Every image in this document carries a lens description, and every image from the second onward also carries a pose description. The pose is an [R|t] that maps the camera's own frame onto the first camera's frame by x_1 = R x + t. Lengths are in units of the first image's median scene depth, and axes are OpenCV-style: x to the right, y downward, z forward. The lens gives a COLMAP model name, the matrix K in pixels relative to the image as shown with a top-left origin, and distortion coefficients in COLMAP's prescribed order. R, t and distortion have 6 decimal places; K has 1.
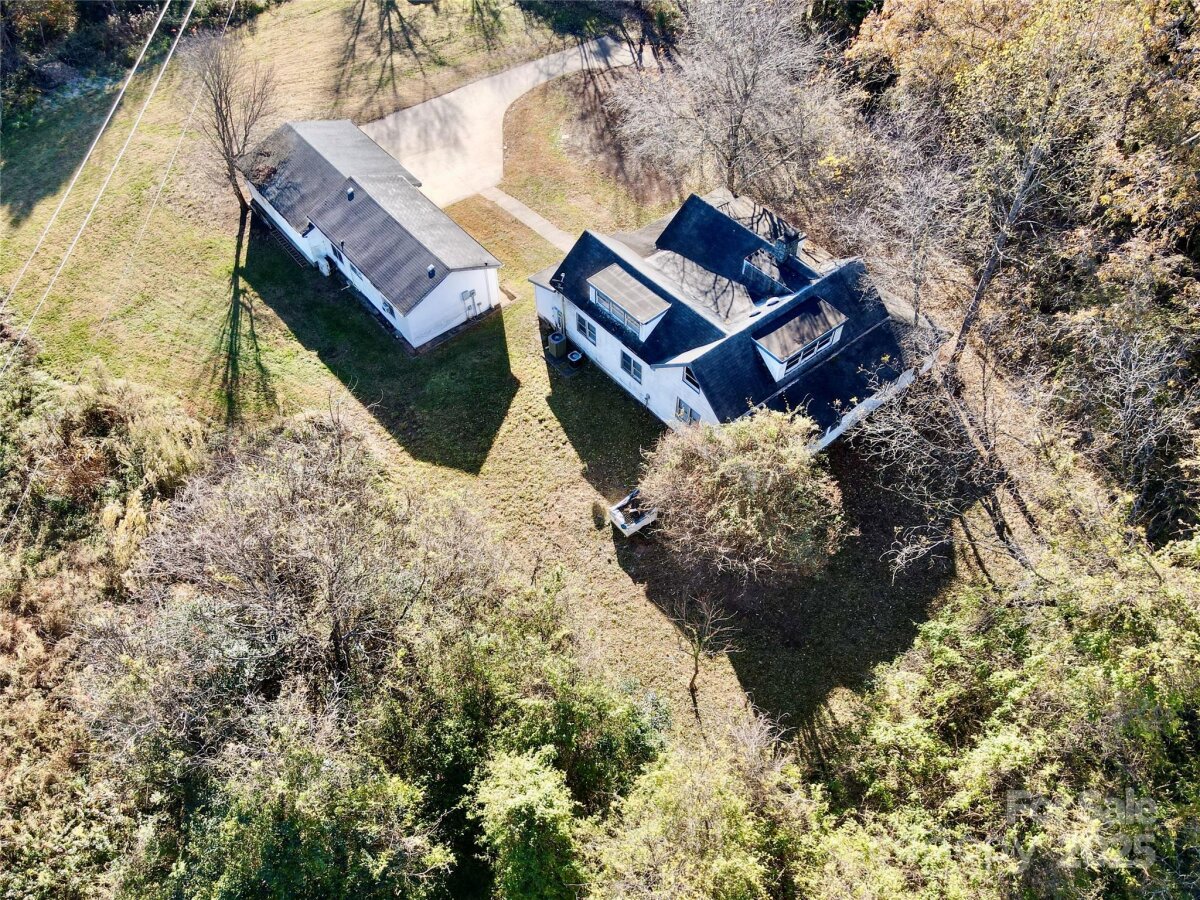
lens RADIAL K [[885.0, 0, 602.8], [0, 885.0, 446.6], [0, 0, 1]] dist [-0.007127, 0.032523]
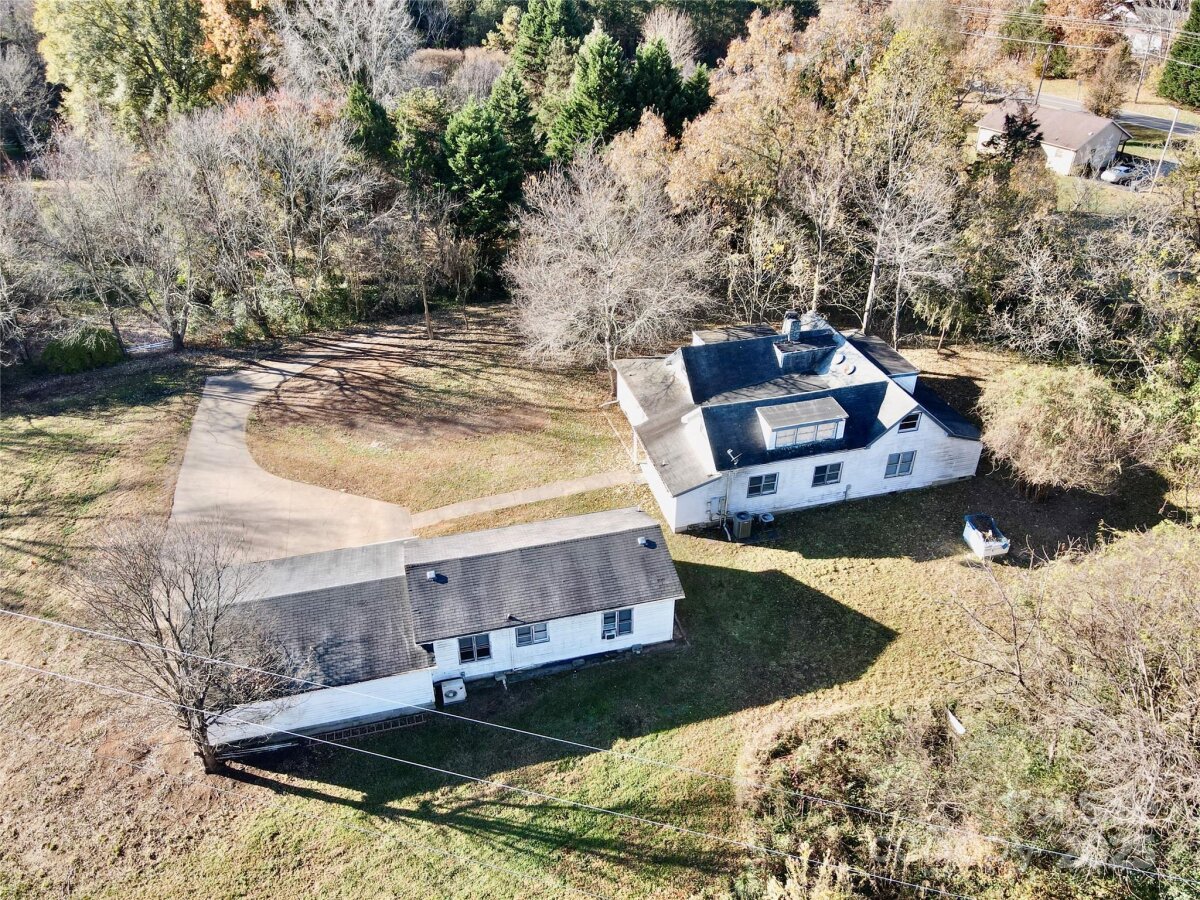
lens RADIAL K [[885.0, 0, 602.6], [0, 885.0, 451.5], [0, 0, 1]] dist [-0.007127, 0.032523]
pose [[0.411531, -0.494345, 0.765679, -0.722425], [0.699953, 0.709482, 0.081857, -0.322210], [-0.583701, 0.502253, 0.637993, 0.422858]]
